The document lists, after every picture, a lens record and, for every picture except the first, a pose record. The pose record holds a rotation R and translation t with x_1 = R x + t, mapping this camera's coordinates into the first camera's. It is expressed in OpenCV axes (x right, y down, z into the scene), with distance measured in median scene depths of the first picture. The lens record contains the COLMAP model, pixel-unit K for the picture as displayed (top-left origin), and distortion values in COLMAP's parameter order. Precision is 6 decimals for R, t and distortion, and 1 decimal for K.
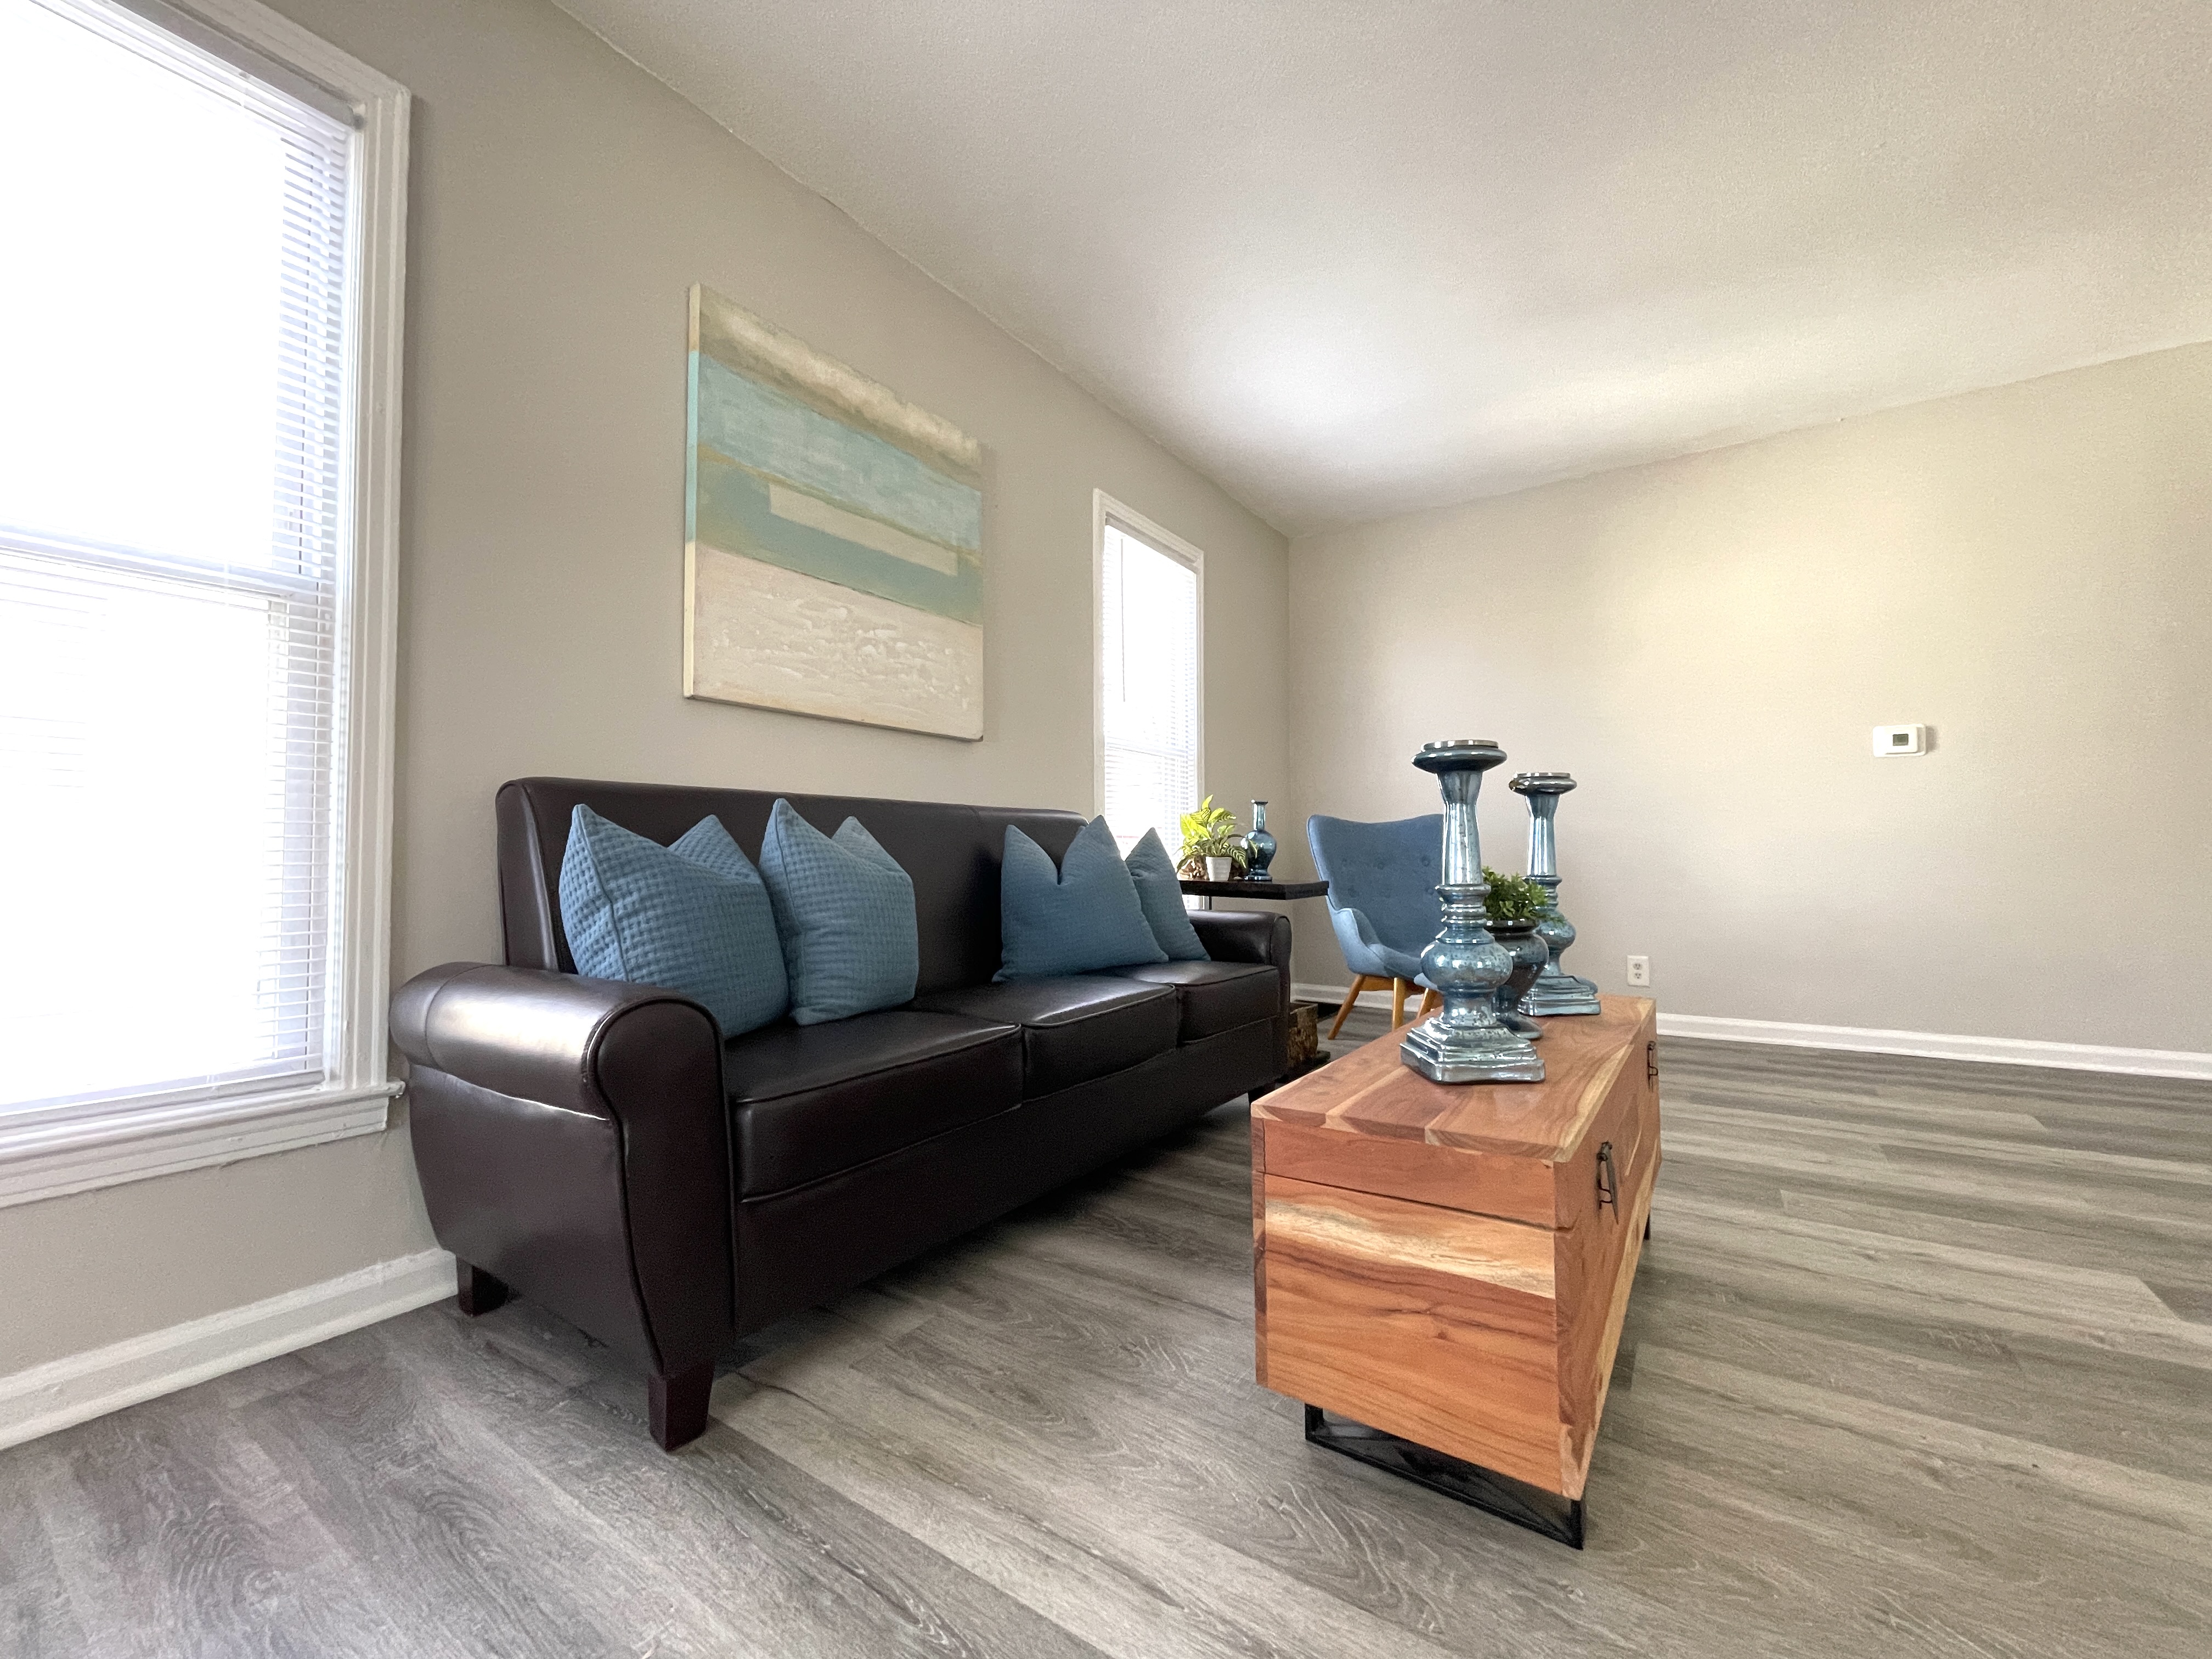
lens RADIAL K [[894.3, 0, 1100.7], [0, 894.3, 829.9], [0, 0, 1]] dist [-0.011333, 0.000116]
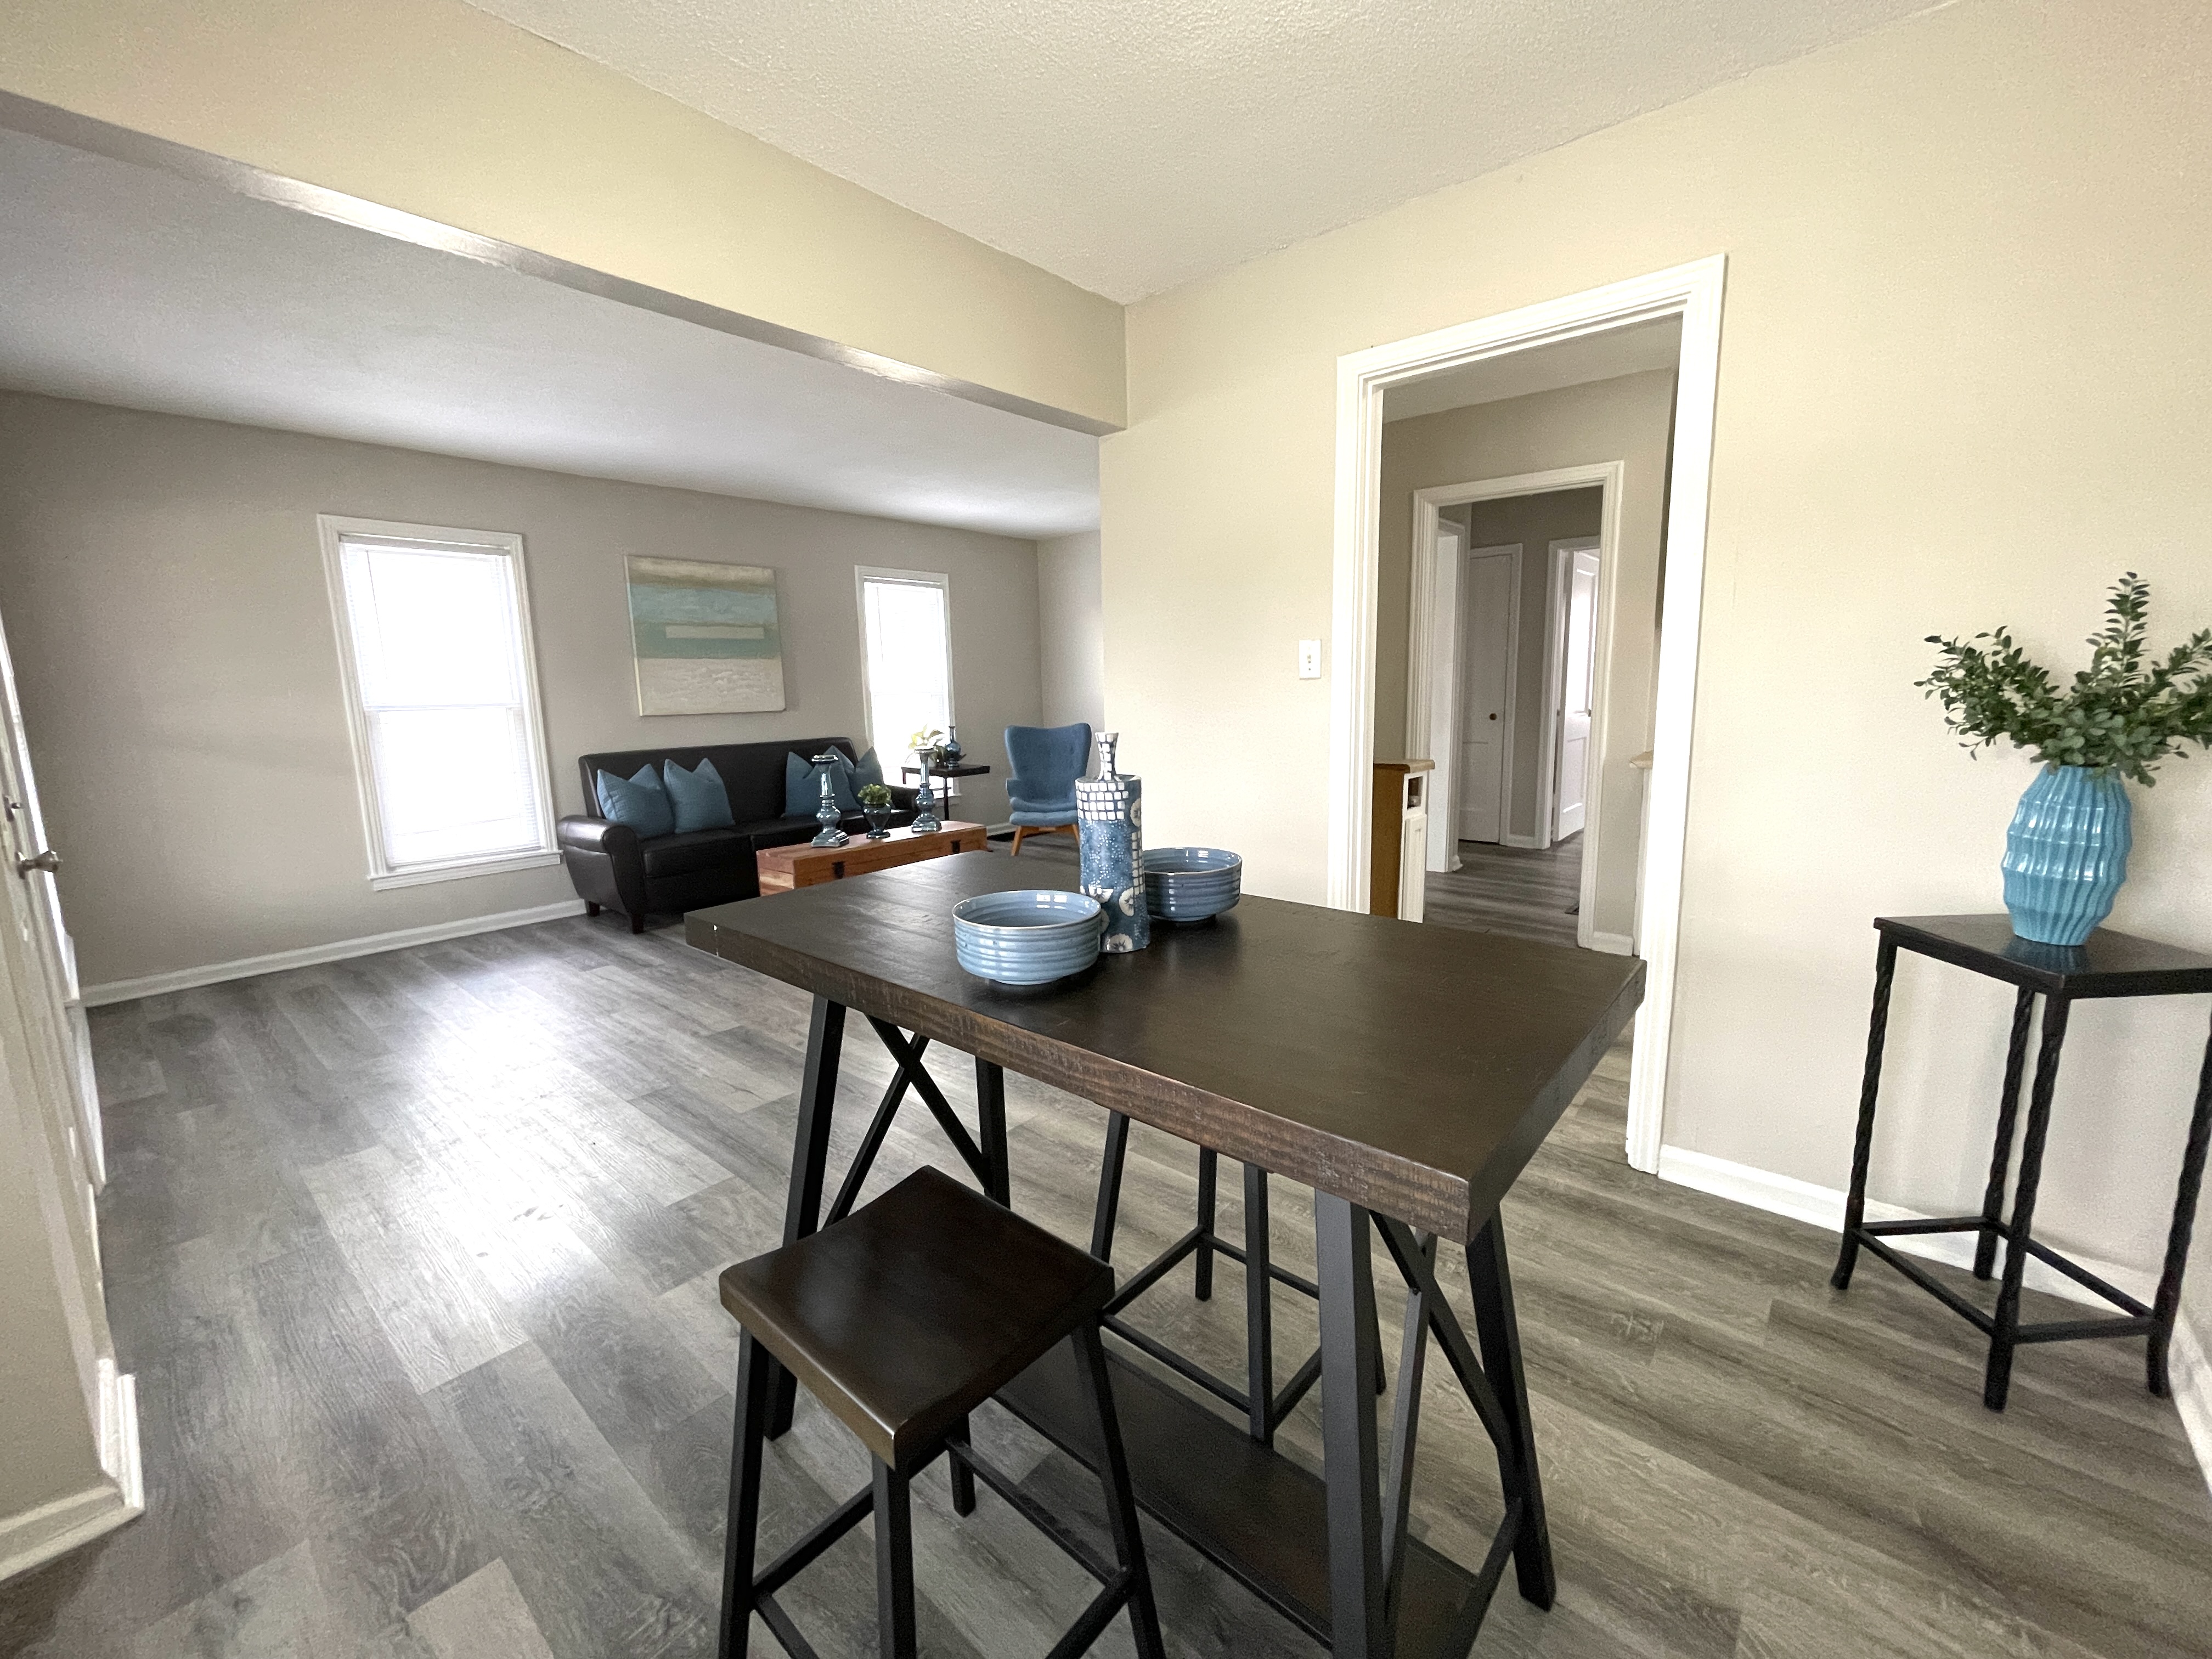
lens RADIAL K [[897.7, 0, 1132.4], [0, 897.7, 832.8], [0, 0, 1]] dist [-0.041310, 0.000041]
pose [[0.996472, -0.000014, -0.083927, 1.367699], [0.016683, 0.980077, 0.197915, -0.337469], [0.082252, -0.198617, 0.976620, -1.724905]]
